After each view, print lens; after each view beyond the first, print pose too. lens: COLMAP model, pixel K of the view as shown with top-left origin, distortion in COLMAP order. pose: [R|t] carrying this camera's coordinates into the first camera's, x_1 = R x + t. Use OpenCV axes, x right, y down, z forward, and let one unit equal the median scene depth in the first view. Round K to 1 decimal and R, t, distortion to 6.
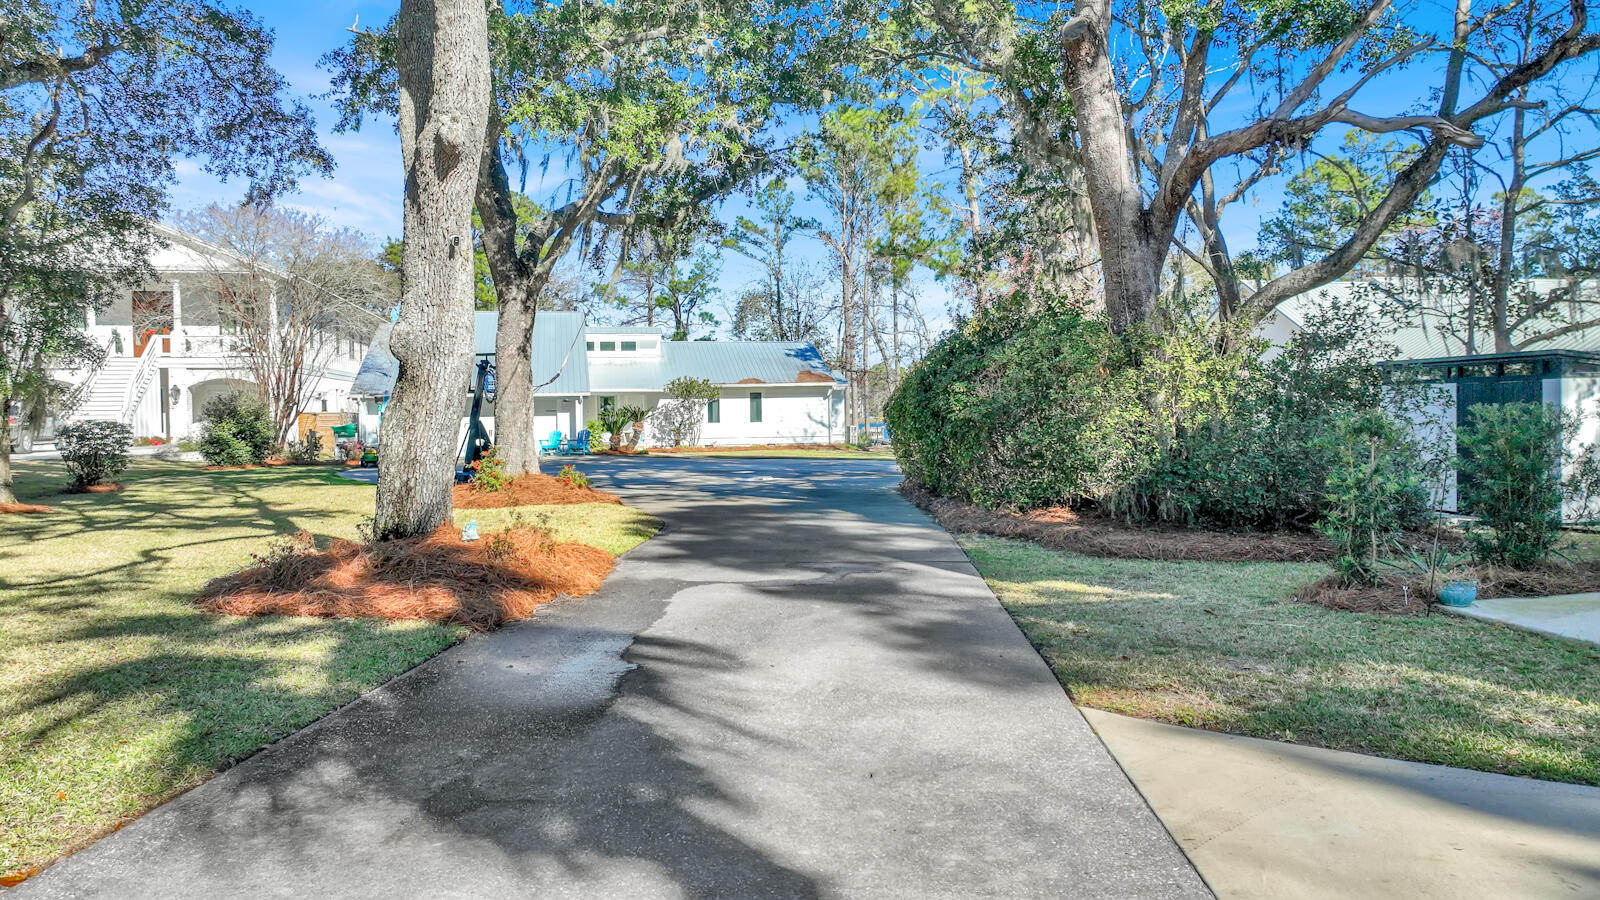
lens RADIAL K [[1131.6, 0, 800.0], [0, 1131.6, 450.0], [0, 0, 1]] dist [0.007769, 0.007560]
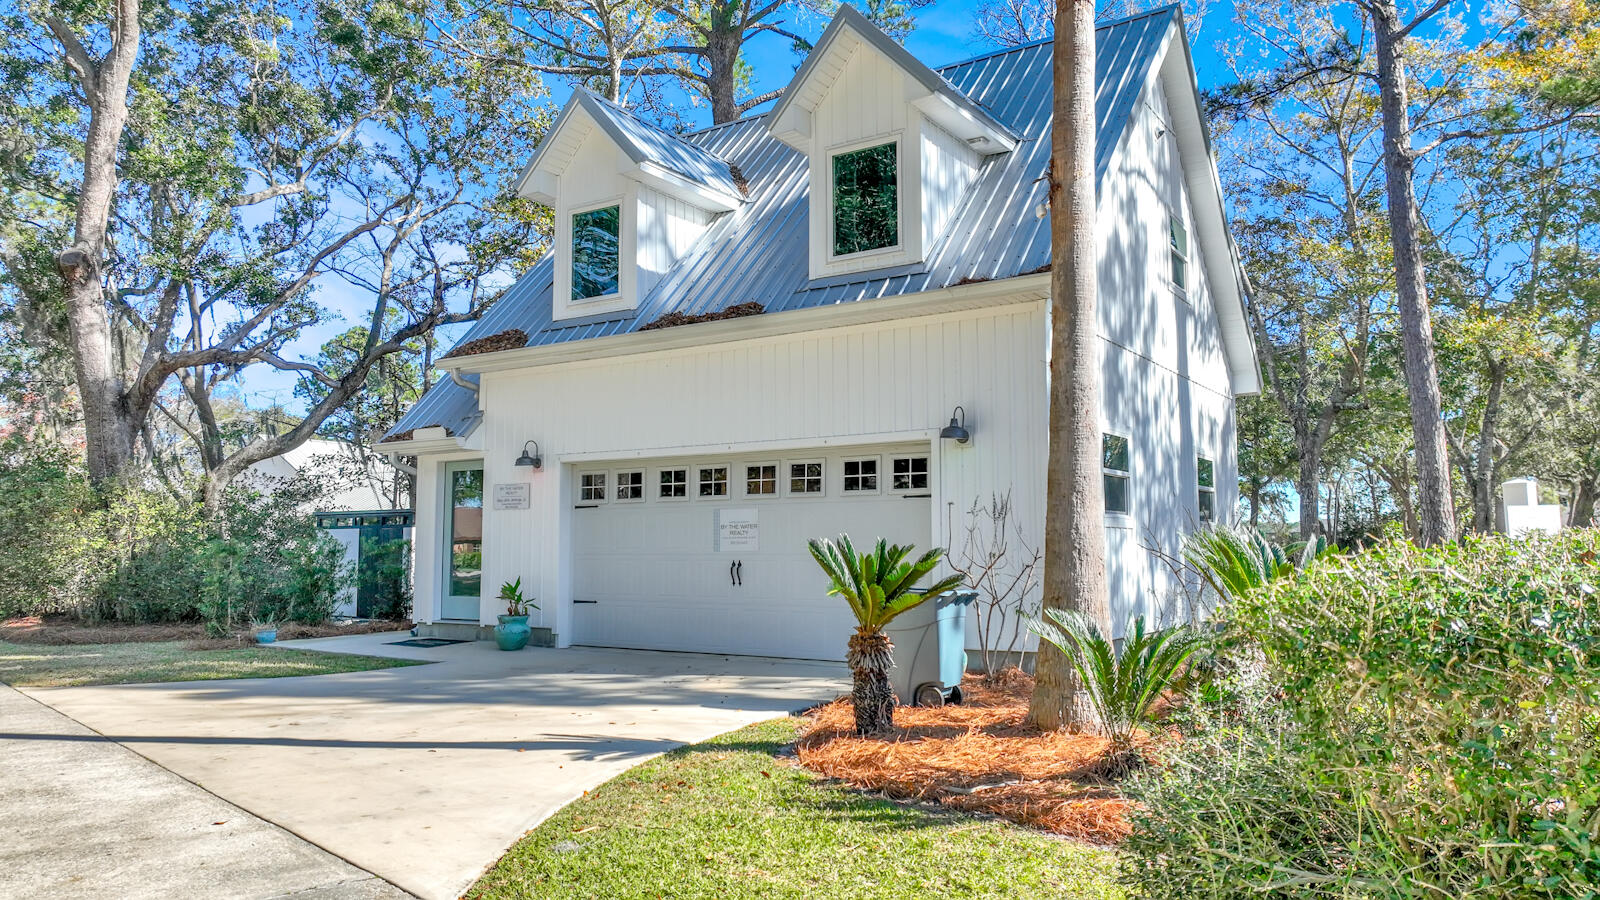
lens RADIAL K [[1131.6, 0, 800.0], [0, 1131.6, 450.0], [0, 0, 1]] dist [0.007769, 0.007560]
pose [[0.704523, 0.077465, 0.705441, -0.081987], [0.012555, 0.992509, -0.121527, 0.031171], [-0.709570, 0.094476, 0.698273, -0.530793]]
